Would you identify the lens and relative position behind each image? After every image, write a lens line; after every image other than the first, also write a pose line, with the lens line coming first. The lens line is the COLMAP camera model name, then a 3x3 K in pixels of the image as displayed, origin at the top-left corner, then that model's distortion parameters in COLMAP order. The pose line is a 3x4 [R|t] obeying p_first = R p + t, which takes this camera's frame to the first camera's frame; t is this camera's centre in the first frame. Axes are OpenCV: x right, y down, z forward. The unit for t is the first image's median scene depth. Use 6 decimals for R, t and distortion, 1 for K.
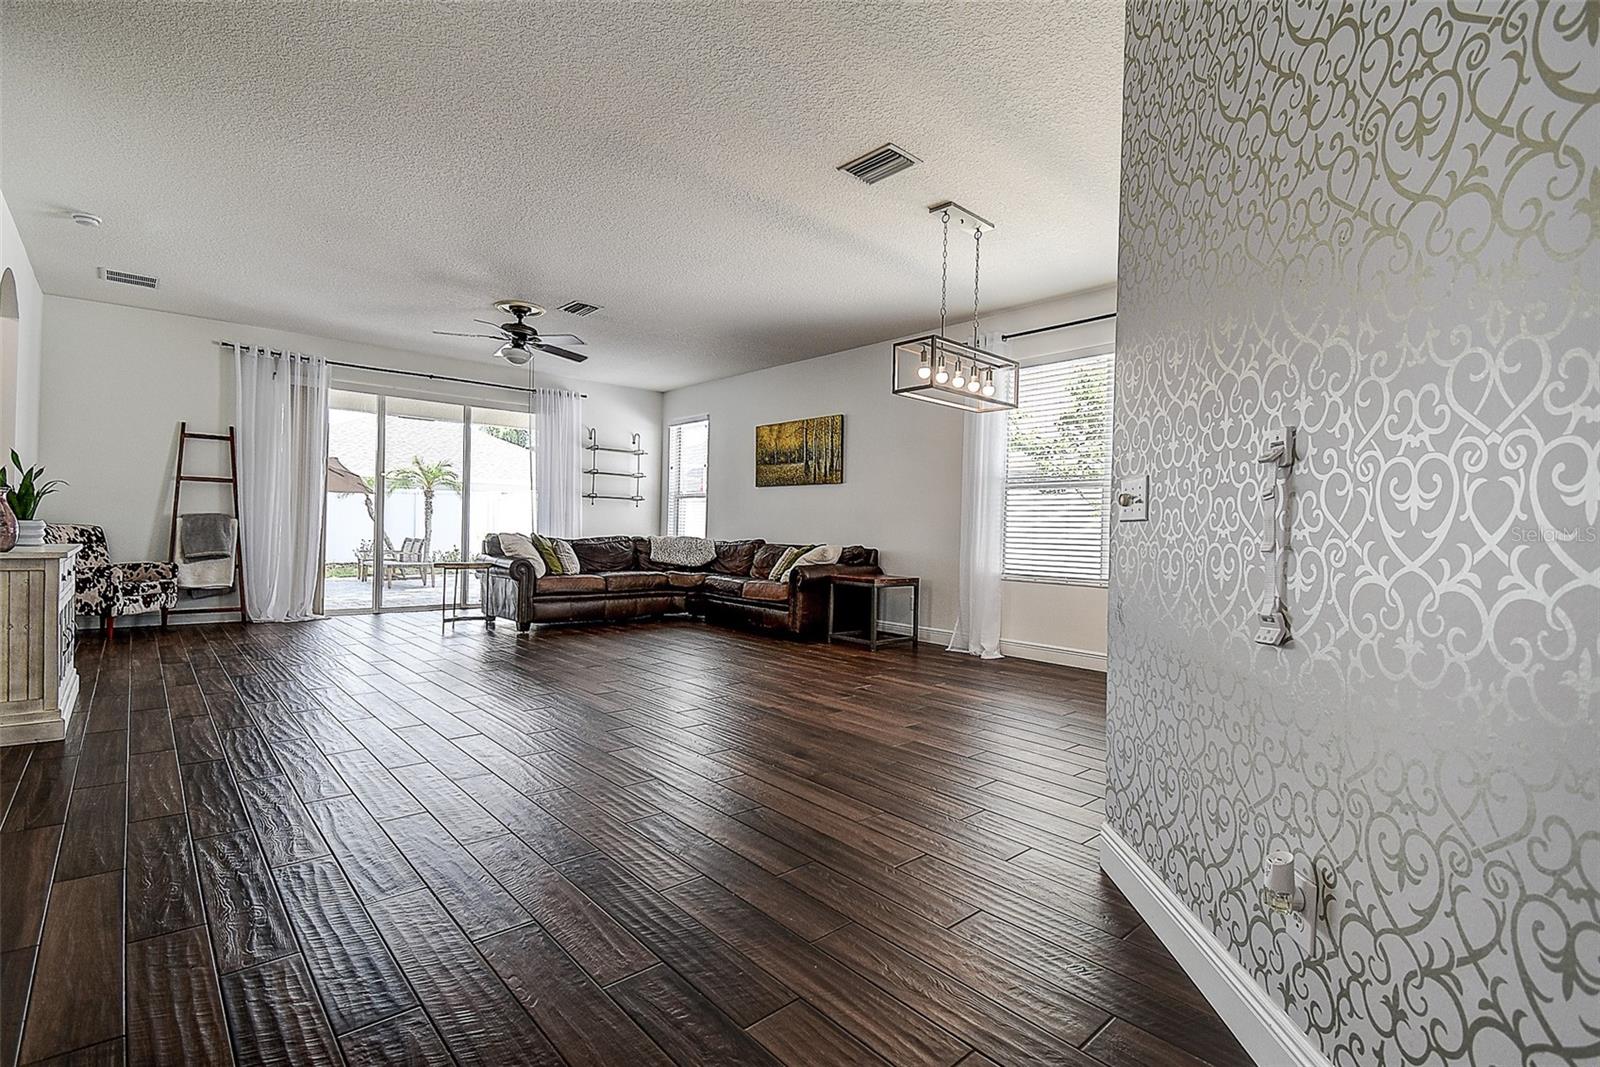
lens RADIAL K [[736.2, 0, 806.1], [0, 736.2, 533.6], [0, 0, 1]] dist [0.021725, -0.014761]
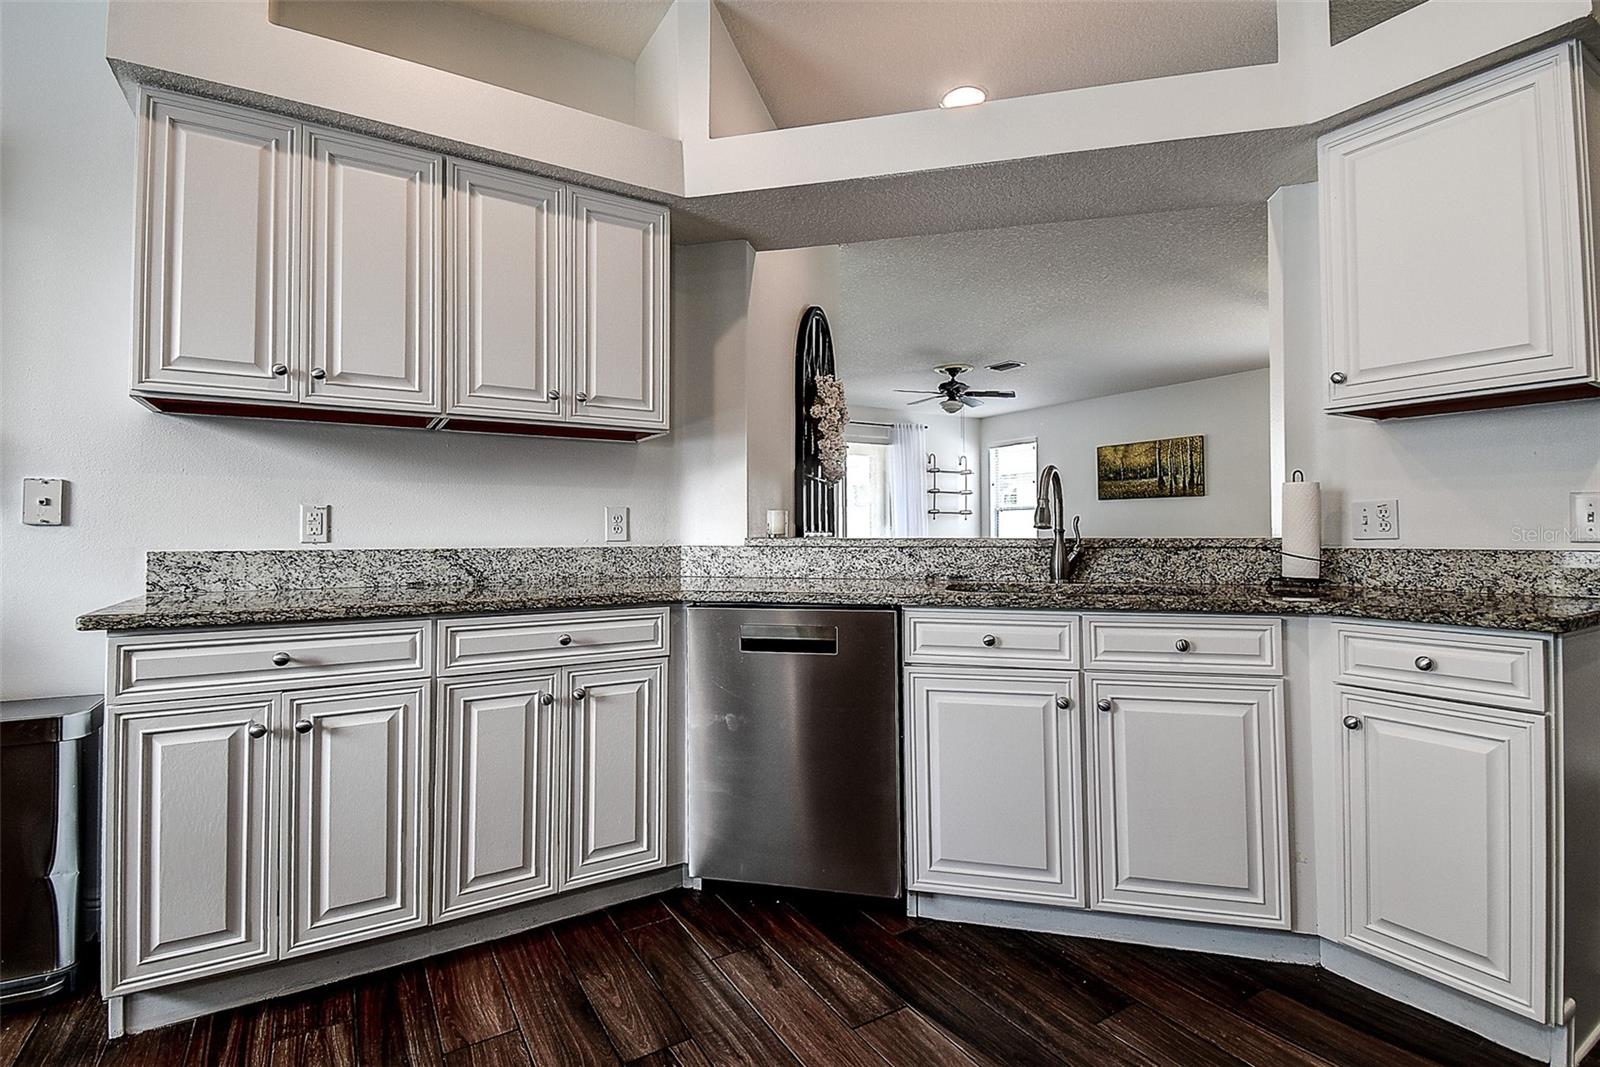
lens RADIAL K [[736.2, 0, 801.5], [0, 736.2, 515.9], [0, 0, 1]] dist [0.021725, -0.014761]
pose [[0.981806, -0.029651, -0.187558, -0.358885], [0.024479, 0.999255, -0.029829, -0.018637], [0.188302, 0.024695, 0.981801, -0.246827]]
